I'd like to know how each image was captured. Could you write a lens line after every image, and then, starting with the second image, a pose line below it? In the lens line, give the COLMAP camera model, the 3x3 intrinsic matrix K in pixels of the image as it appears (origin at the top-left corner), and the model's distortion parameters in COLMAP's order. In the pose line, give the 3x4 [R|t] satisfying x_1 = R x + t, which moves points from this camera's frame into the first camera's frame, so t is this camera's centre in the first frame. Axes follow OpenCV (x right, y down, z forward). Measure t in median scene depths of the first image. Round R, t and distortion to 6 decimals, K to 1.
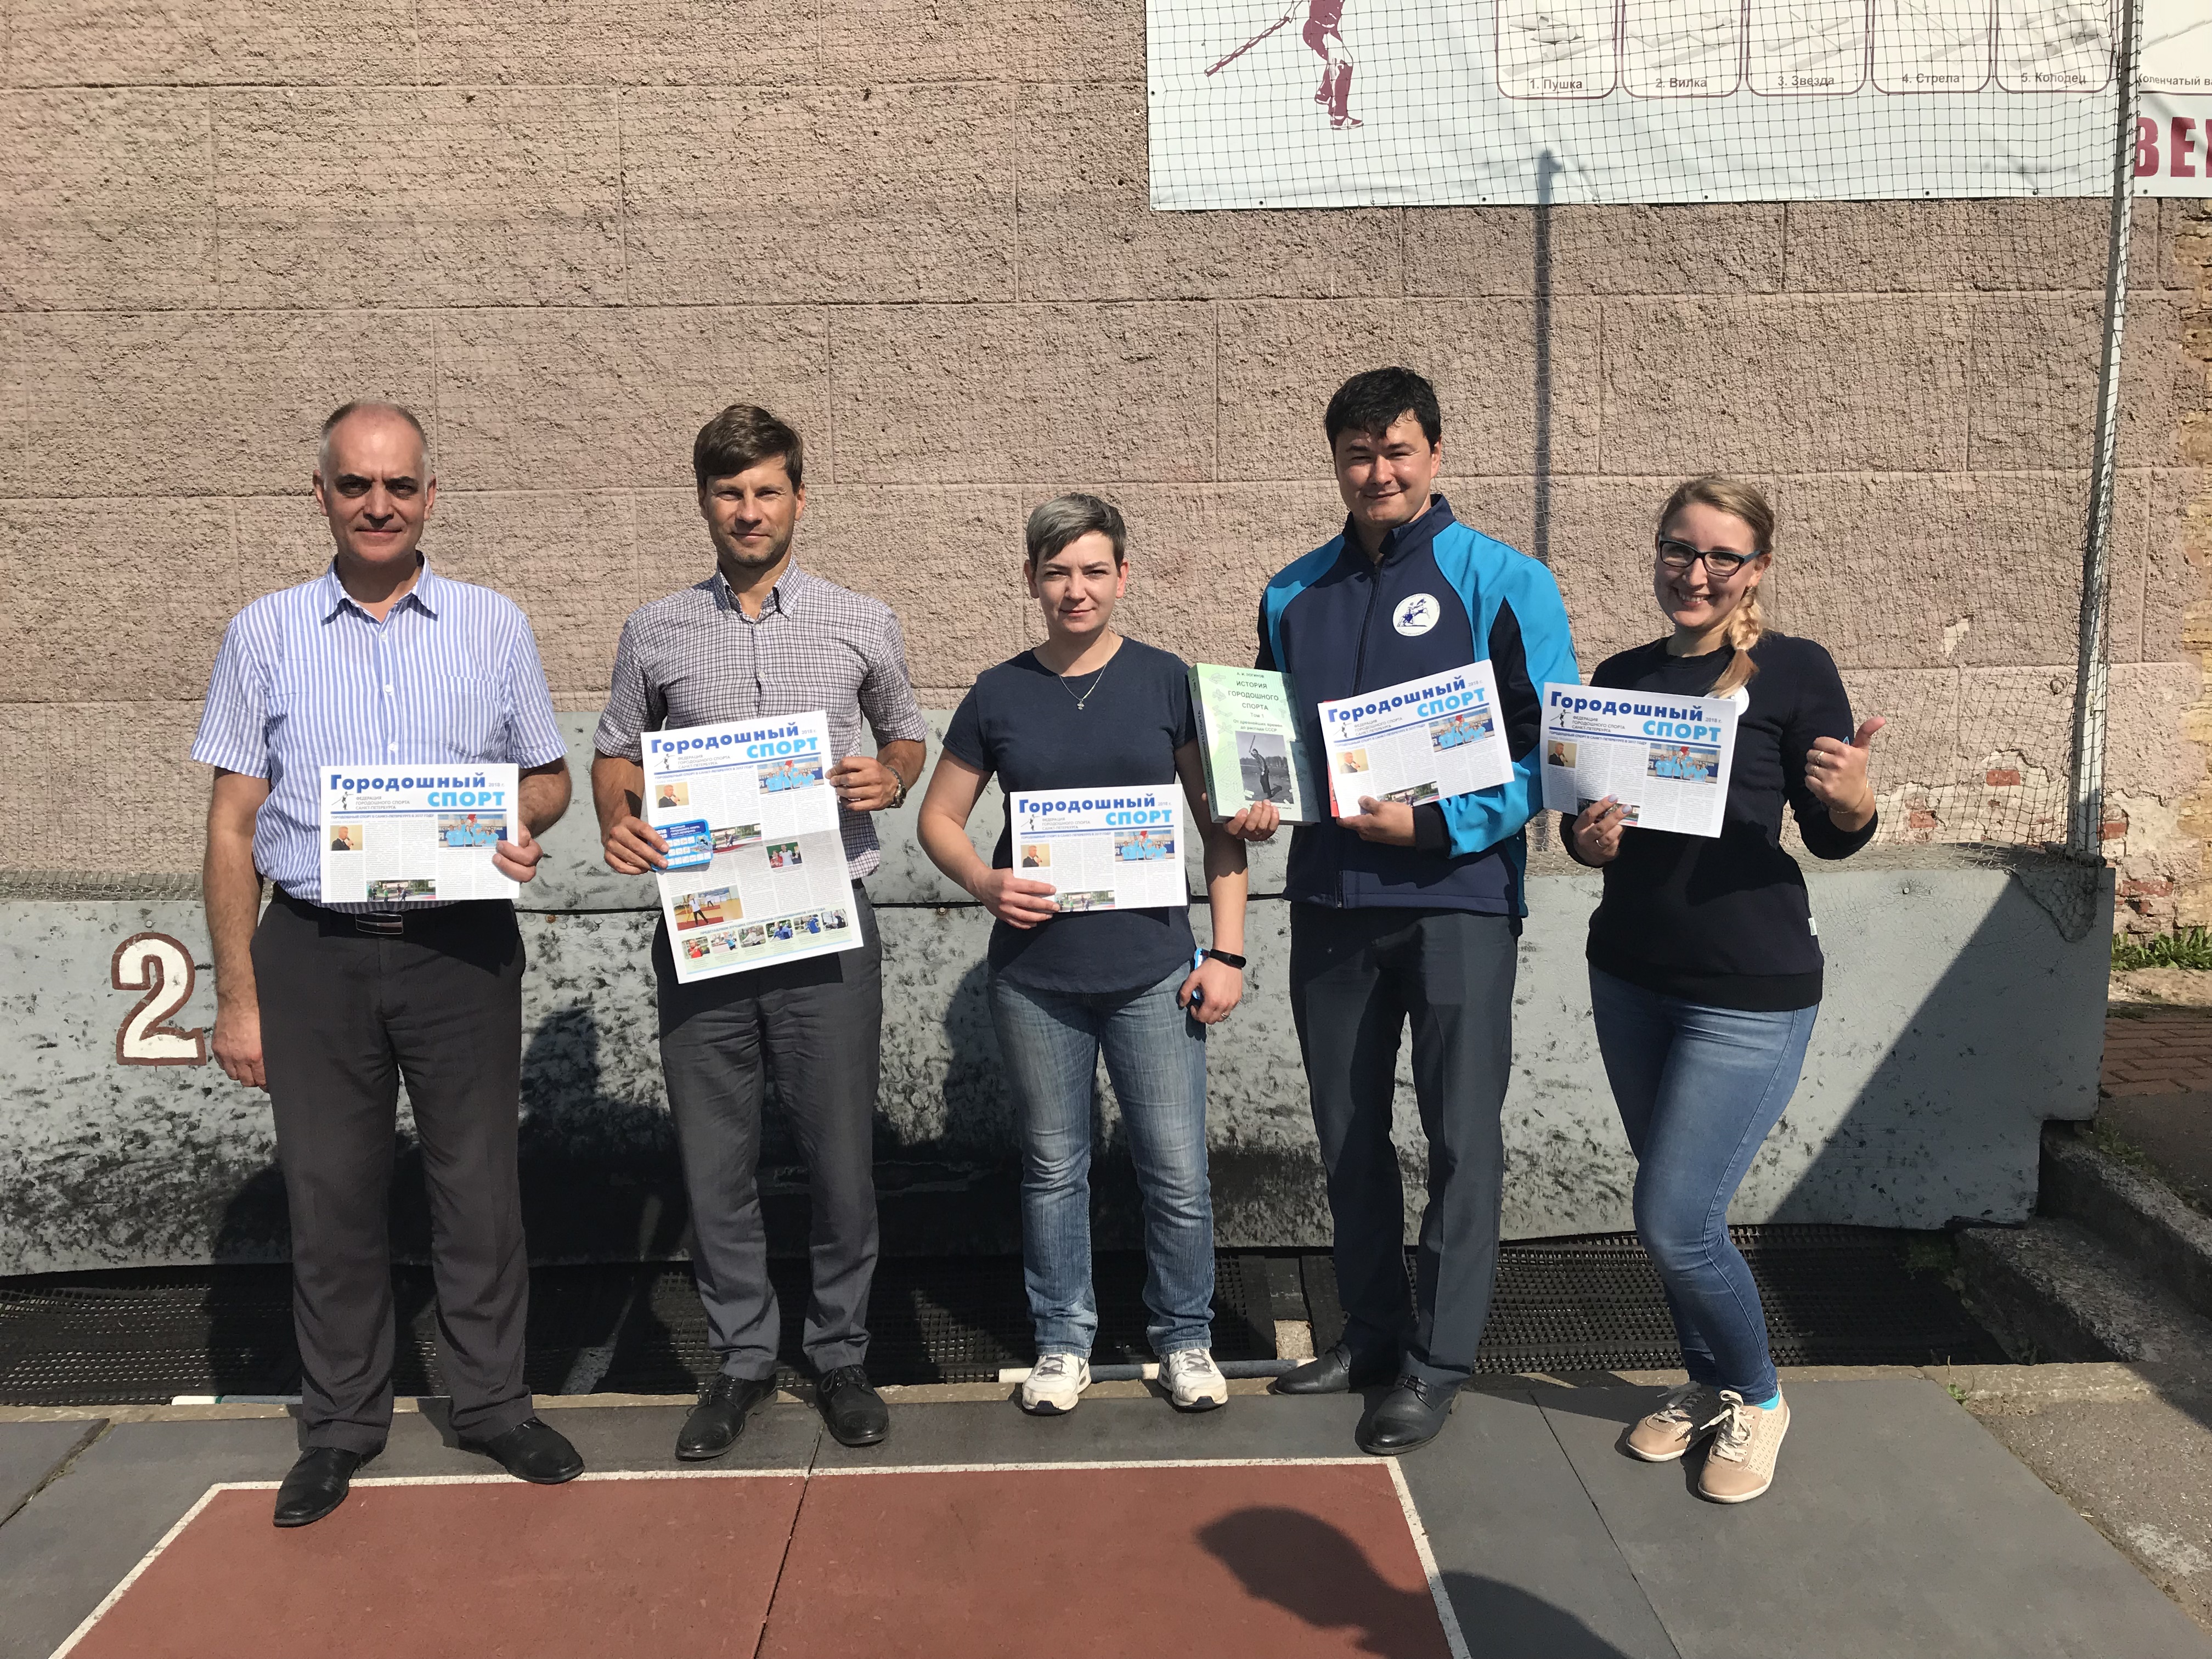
lens RADIAL K [[1924.4, 0, 1106.0], [0, 1924.4, 829.5], [0, 0, 1]] dist [0.015625, 0.001228]
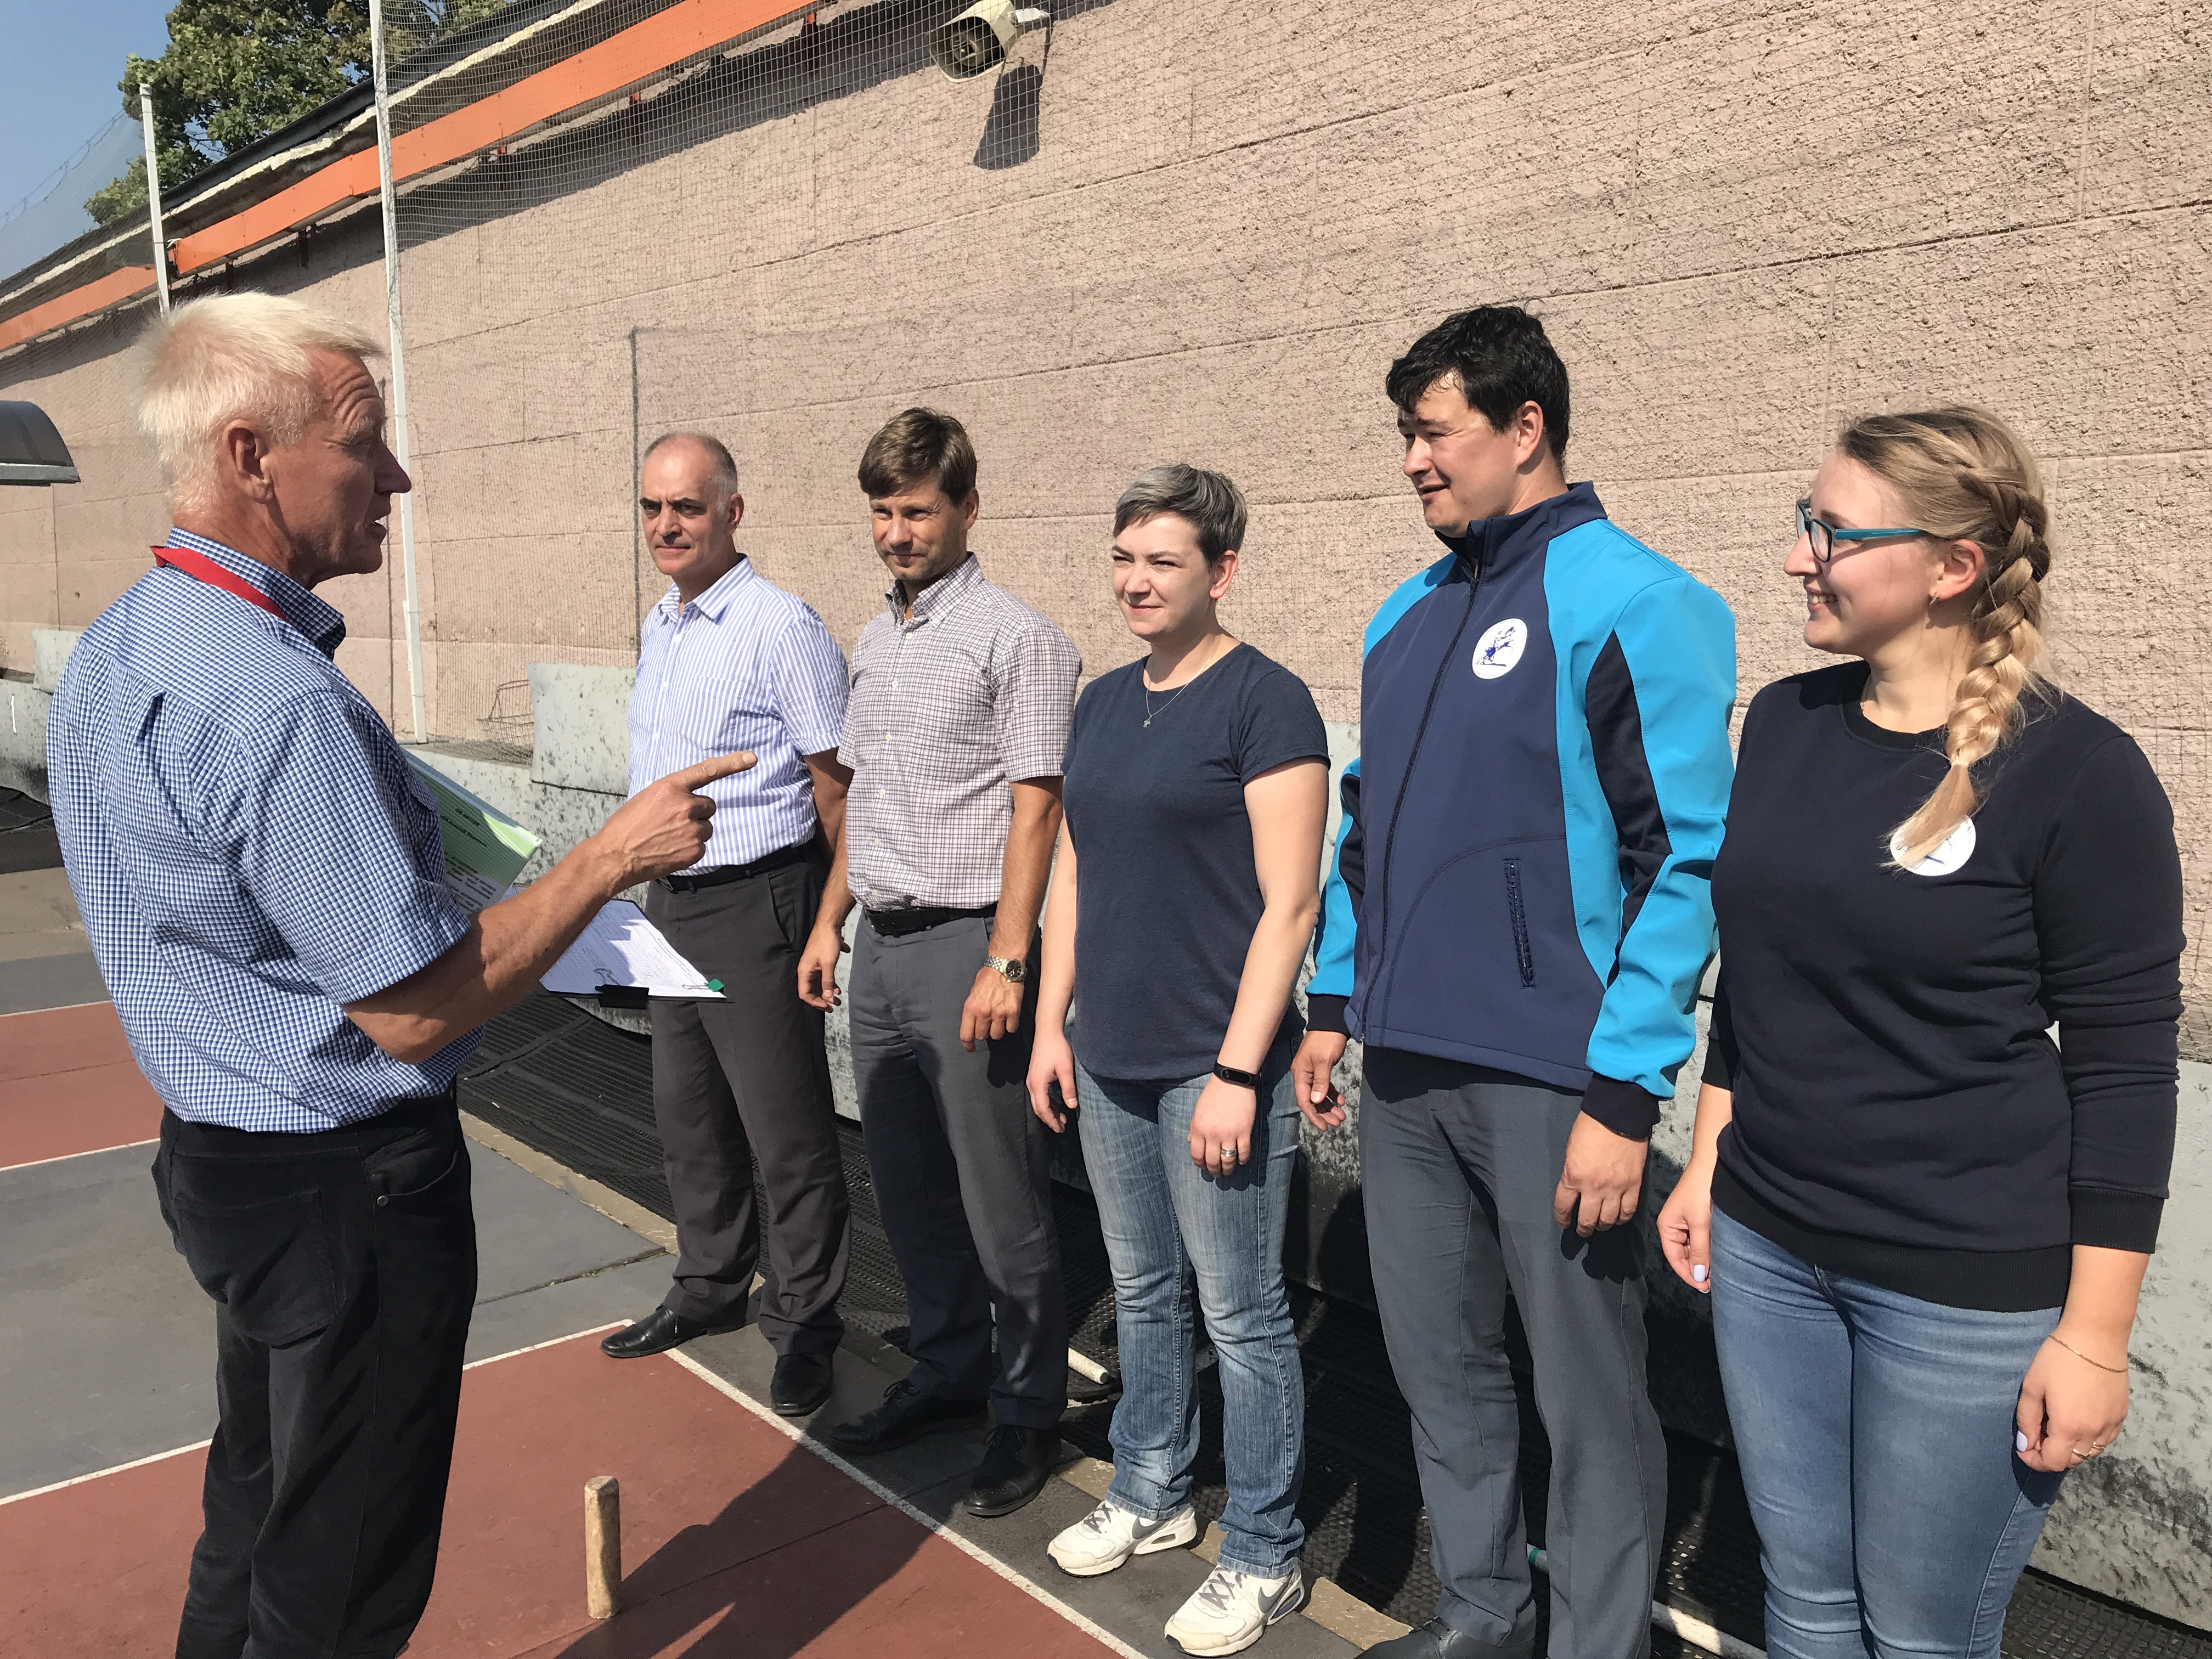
lens RADIAL K [[1924.4, 0, 1106.0], [0, 1924.4, 829.5], [0, 0, 1]] dist [0.015625, 0.001228]
pose [[0.622340, 0.108164, -0.775238, 0.347741], [-0.103574, 0.993077, 0.055412, -0.037548], [0.775865, 0.045809, 0.629234, 0.235909]]
